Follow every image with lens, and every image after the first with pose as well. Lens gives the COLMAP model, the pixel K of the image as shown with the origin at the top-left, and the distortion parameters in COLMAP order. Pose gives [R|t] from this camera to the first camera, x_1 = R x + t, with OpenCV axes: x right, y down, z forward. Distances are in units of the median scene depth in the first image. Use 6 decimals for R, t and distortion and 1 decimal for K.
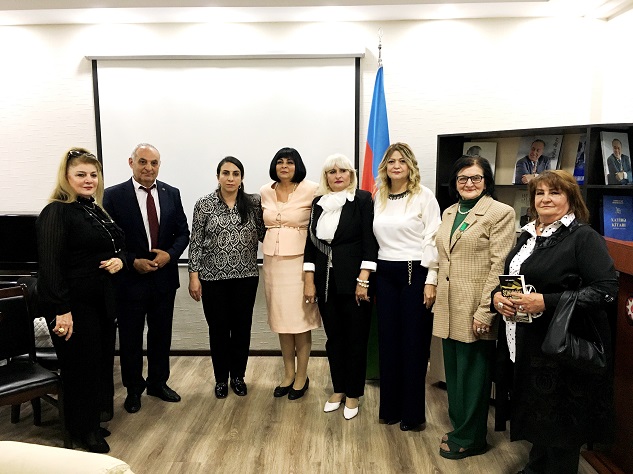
lens RADIAL K [[572.2, 0, 305.4], [0, 572.2, 236.0], [0, 0, 1]] dist [0.070239, -0.031802]
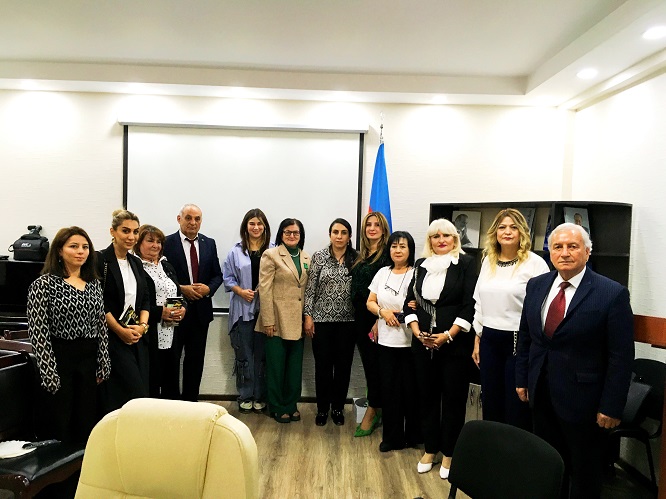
lens RADIAL K [[602.0, 0, 333.4], [0, 602.0, 248.2], [0, 0, 1]] dist [0.070239, -0.031802]
pose [[0.997852, 0.032733, 0.056736, -0.033701], [-0.027697, 0.995789, -0.087394, 0.028524], [-0.059358, 0.085635, 0.994557, -0.214058]]
